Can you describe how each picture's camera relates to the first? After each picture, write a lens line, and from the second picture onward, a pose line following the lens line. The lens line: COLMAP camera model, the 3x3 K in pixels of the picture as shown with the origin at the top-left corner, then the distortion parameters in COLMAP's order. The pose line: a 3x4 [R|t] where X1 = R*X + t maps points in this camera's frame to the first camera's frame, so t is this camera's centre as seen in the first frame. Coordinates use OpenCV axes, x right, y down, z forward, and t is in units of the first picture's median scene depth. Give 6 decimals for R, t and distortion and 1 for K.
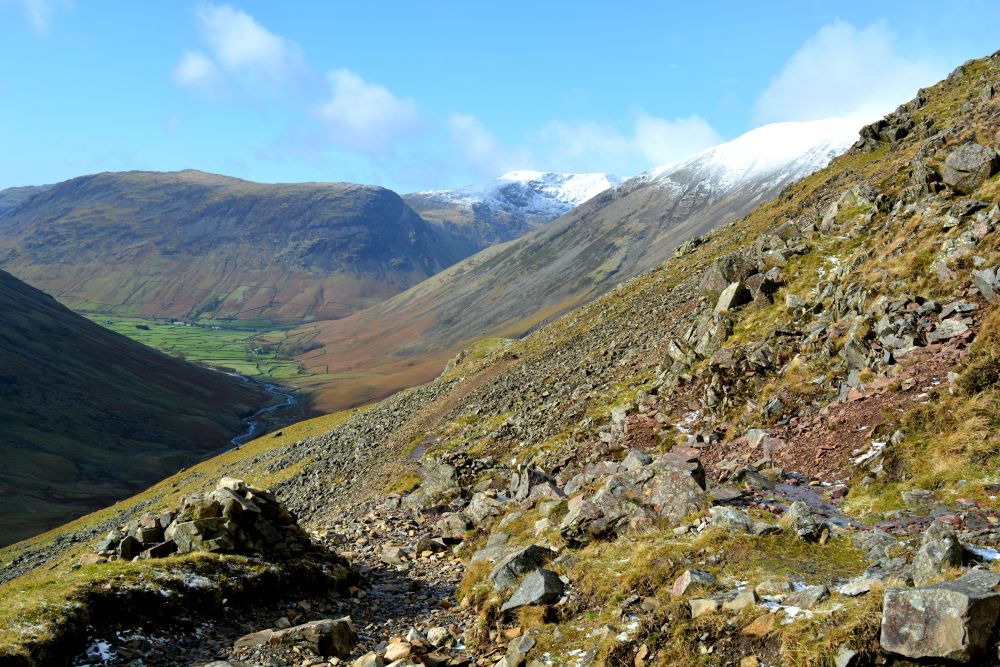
lens RADIAL K [[906.7, 0, 499.9], [0, 906.7, 336.1], [0, 0, 1]] dist [-0.029864, 0.014769]
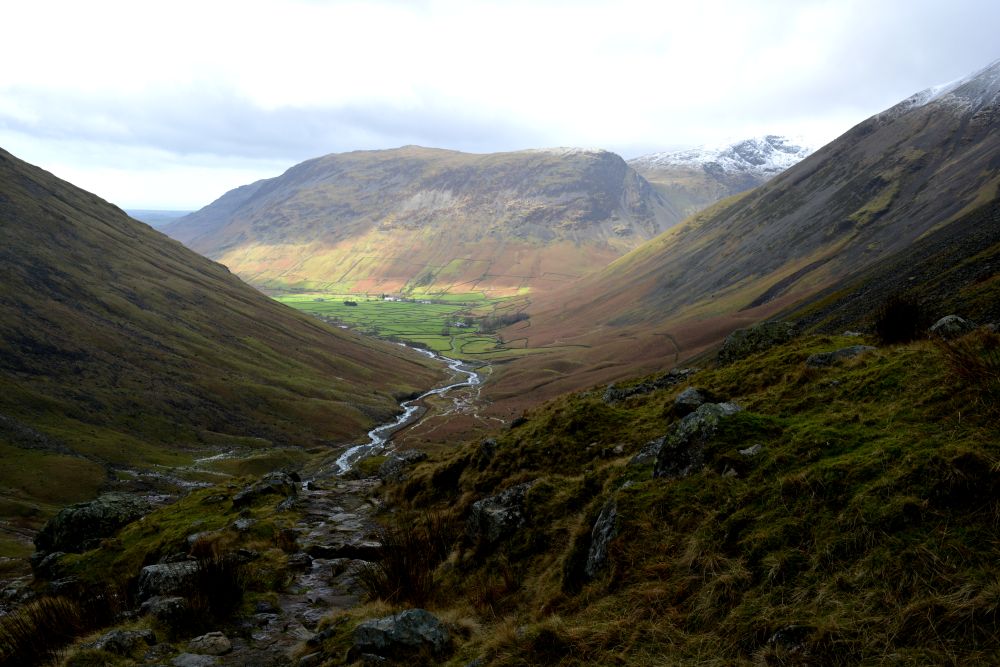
lens RADIAL K [[906.7, 0, 501.5], [0, 906.7, 330.2], [0, 0, 1]] dist [-0.029864, 0.014769]
pose [[0.967227, -0.016543, -0.253374, 0.002589], [0.021135, 0.999658, 0.015412, 0.007241], [0.253032, -0.020262, 0.967246, 0.107293]]
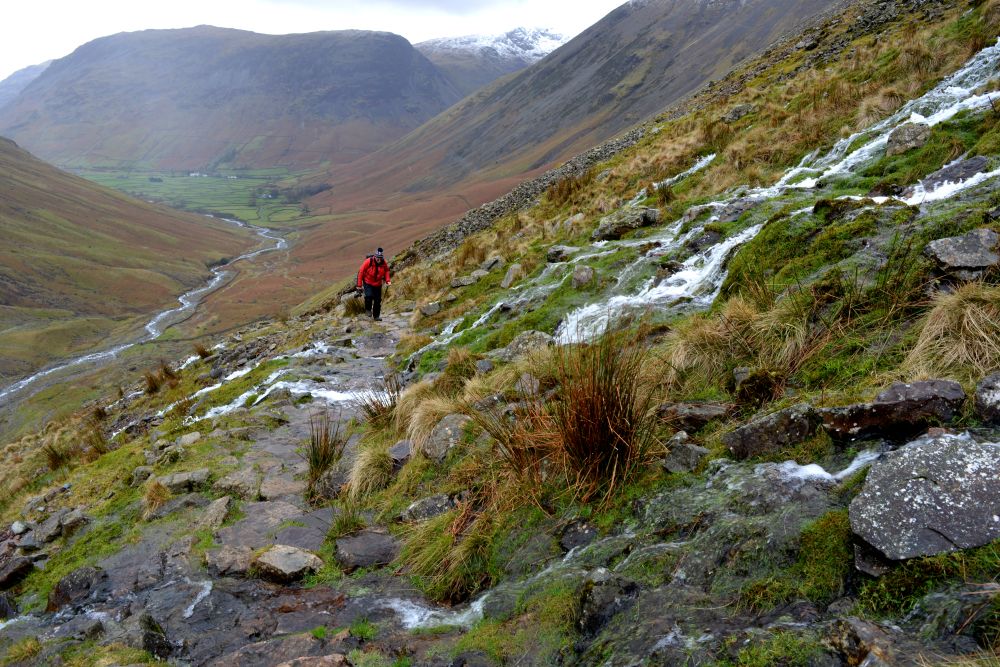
lens RADIAL K [[779.8, 0, 506.7], [0, 779.8, 331.1], [0, 0, 1]] dist [-0.018950, 0.007369]
pose [[0.998999, -0.042133, -0.015013, -0.001829], [0.044198, 0.981419, 0.186717, 0.011485], [0.006867, -0.187194, 0.982299, 0.124798]]
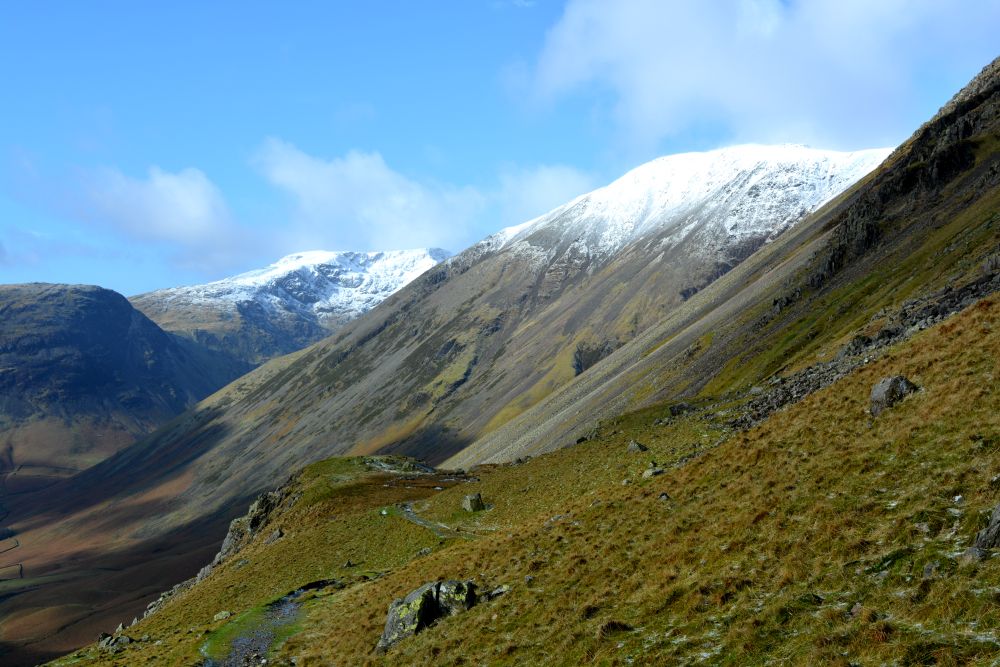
lens RADIAL K [[1309.3, 0, 500.8], [0, 1309.3, 329.6], [0, 0, 1]] dist [-0.025173, 0.000000]
pose [[0.983610, -0.067879, 0.167046, -0.002188], [0.087433, 0.989783, -0.112630, 0.001454], [-0.157694, 0.125389, 0.979495, 0.027585]]
